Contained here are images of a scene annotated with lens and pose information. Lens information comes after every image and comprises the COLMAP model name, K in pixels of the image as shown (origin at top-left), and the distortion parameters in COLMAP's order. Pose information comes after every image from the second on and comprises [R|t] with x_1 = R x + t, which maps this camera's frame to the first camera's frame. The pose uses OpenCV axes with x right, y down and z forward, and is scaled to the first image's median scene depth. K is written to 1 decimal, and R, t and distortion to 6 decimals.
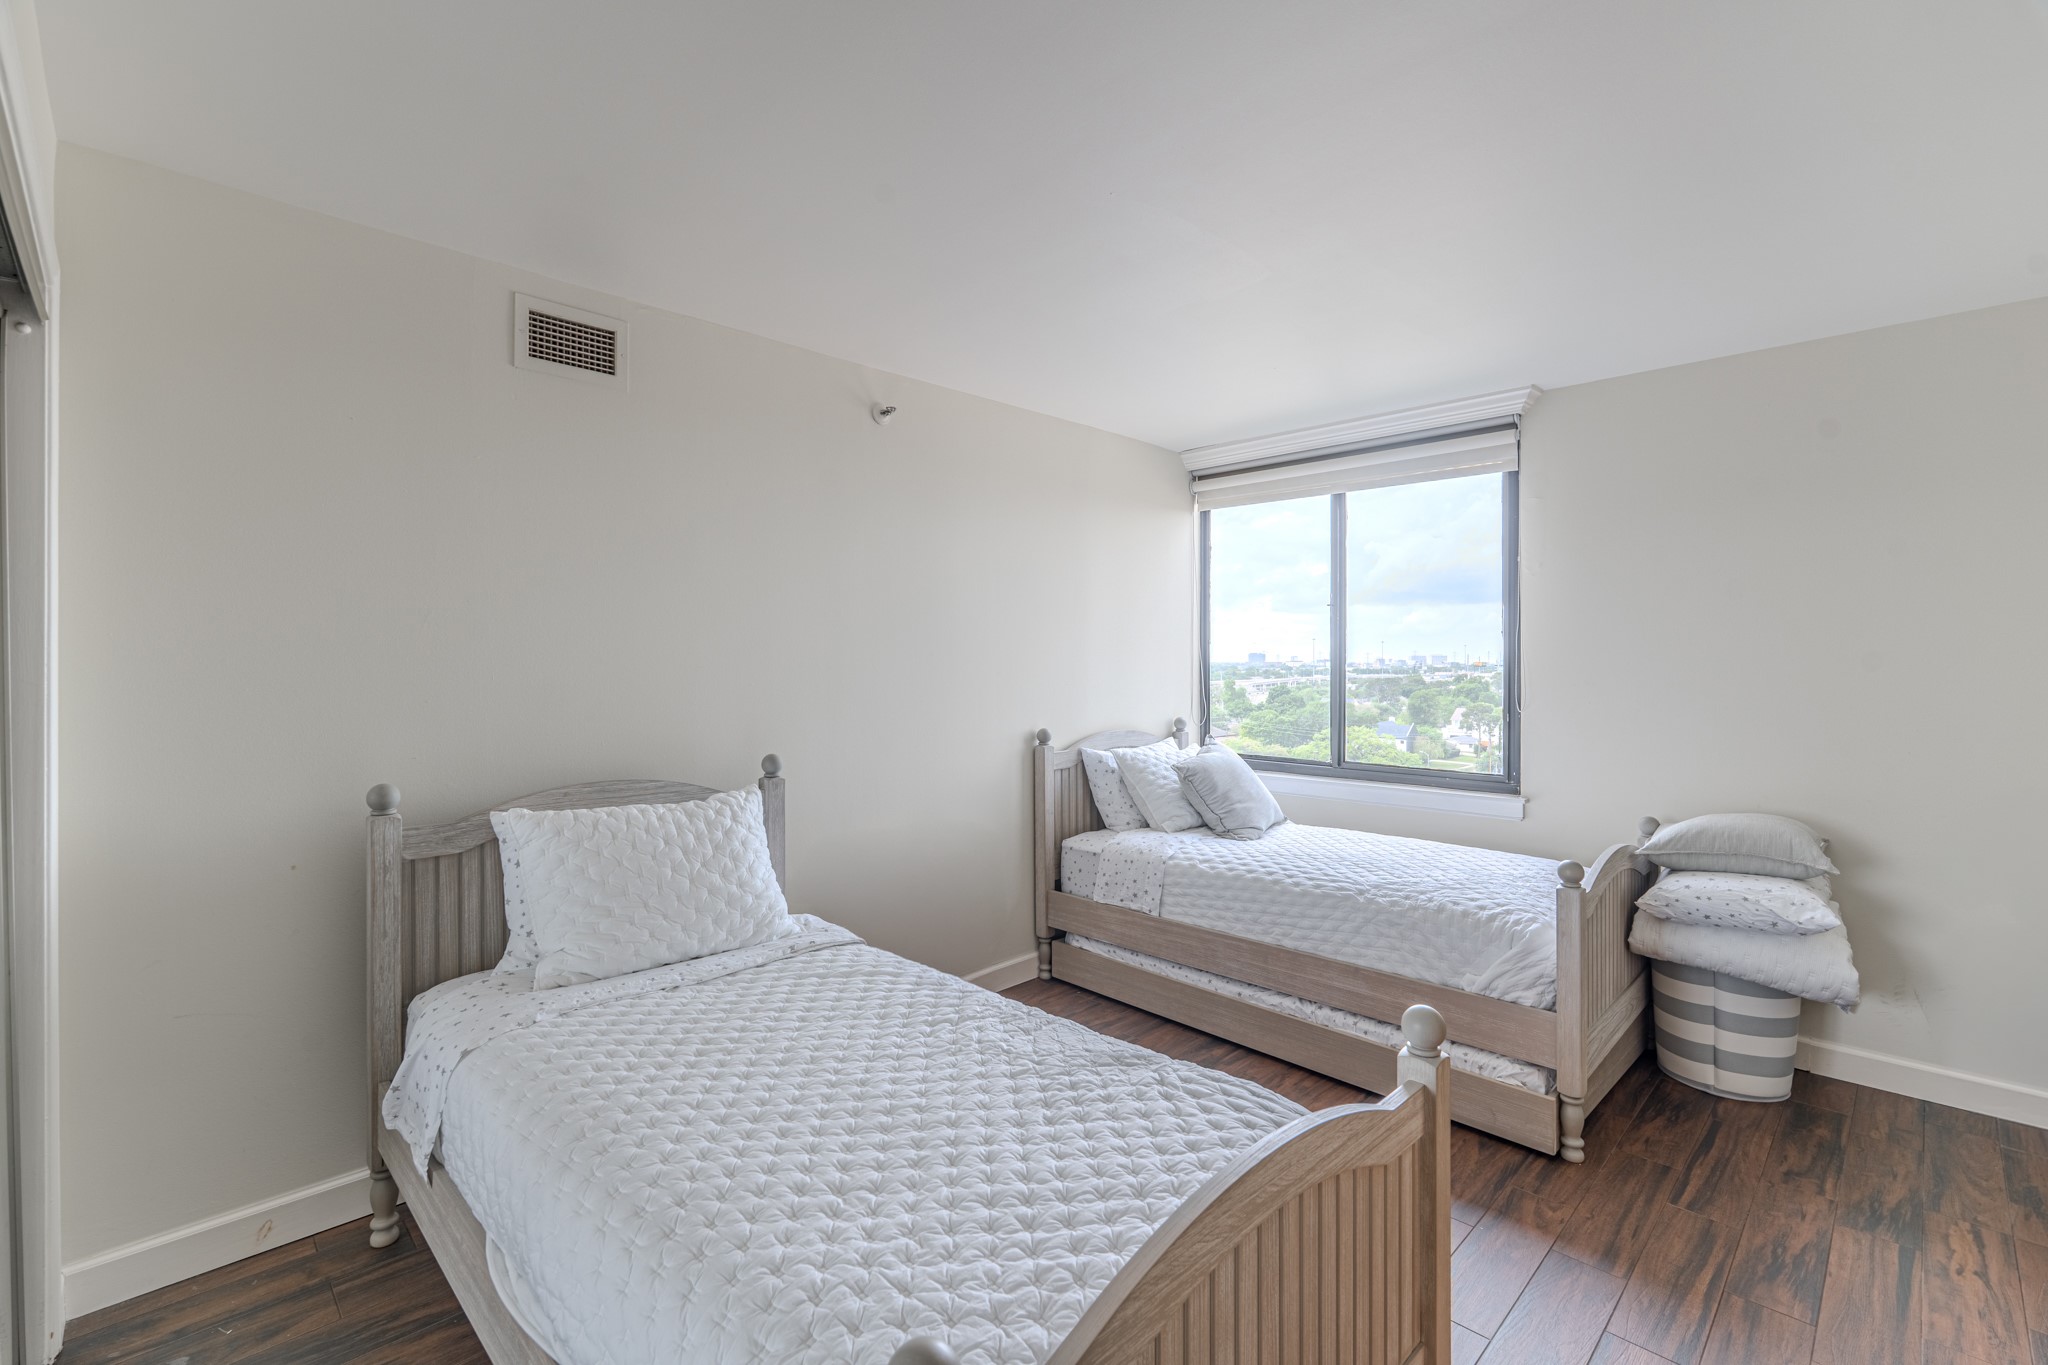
lens RADIAL K [[910.3, 0, 1033.5], [0, 910.3, 662.8], [0, 0, 1]] dist [-0.005505, 0.001389]
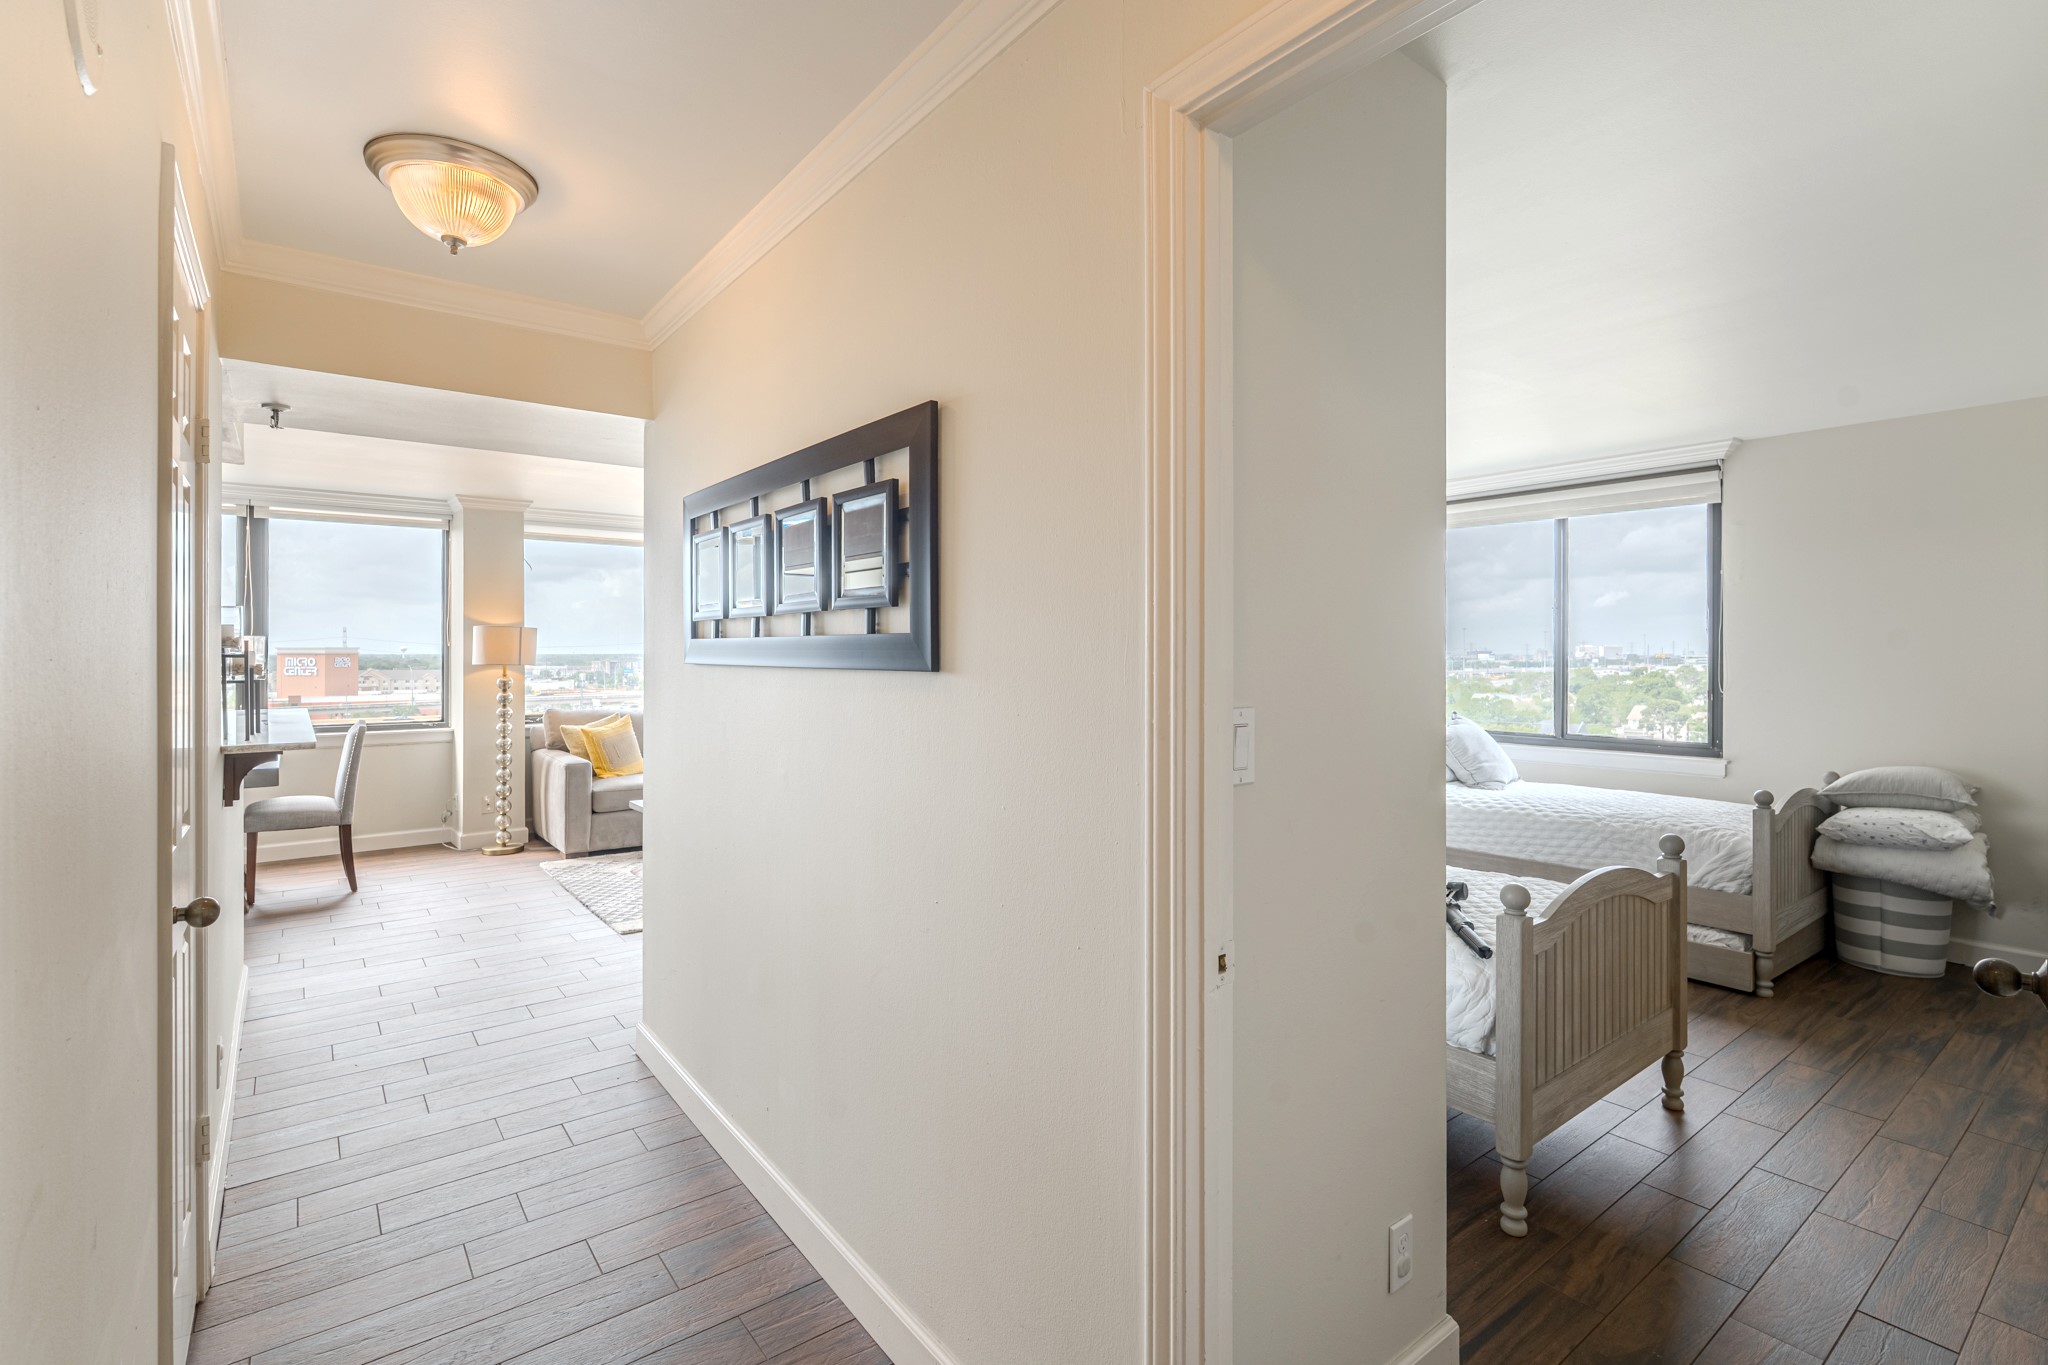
lens RADIAL K [[951.5, 0, 1013.2], [0, 951.5, 662.0], [0, 0, 1]] dist [-0.002314, -0.000724]
pose [[0.989829, -0.002075, -0.142246, -0.331608], [0.002920, 0.999979, 0.005735, 0.000394], [0.142232, -0.006092, 0.989815, -0.587406]]
